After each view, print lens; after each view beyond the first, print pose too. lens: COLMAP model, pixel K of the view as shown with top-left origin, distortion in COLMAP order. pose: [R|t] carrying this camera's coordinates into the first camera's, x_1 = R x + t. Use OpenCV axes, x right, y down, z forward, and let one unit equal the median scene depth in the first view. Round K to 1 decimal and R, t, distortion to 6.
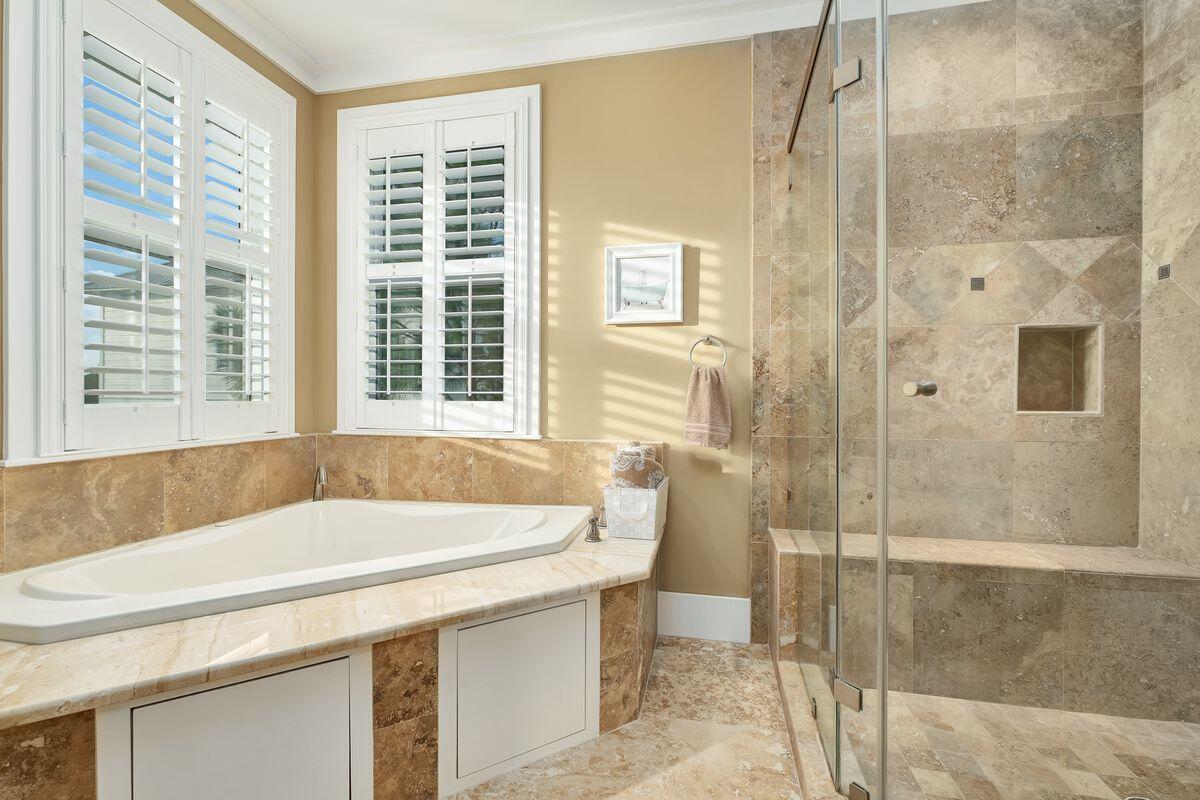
lens RADIAL K [[538.5, 0, 599.7], [0, 538.5, 398.4], [0, 0, 1]] dist [0.000124, -0.001123]
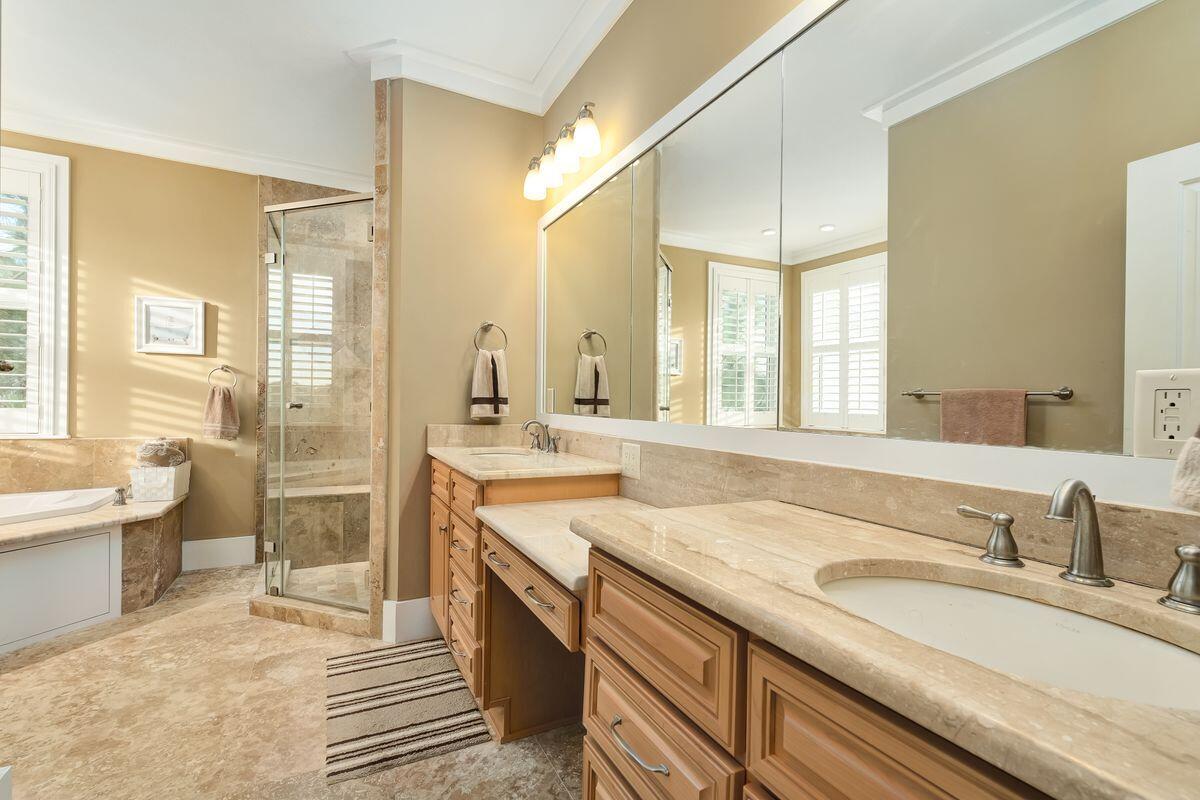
lens RADIAL K [[538.5, 0, 600.3], [0, 538.5, 407.5], [0, 0, 1]] dist [0.000124, -0.001123]
pose [[0.776696, 0.002729, 0.629869, 0.070593], [-0.006763, 0.999969, 0.004008, -0.012848], [-0.629839, -0.007373, 0.776691, -0.836873]]
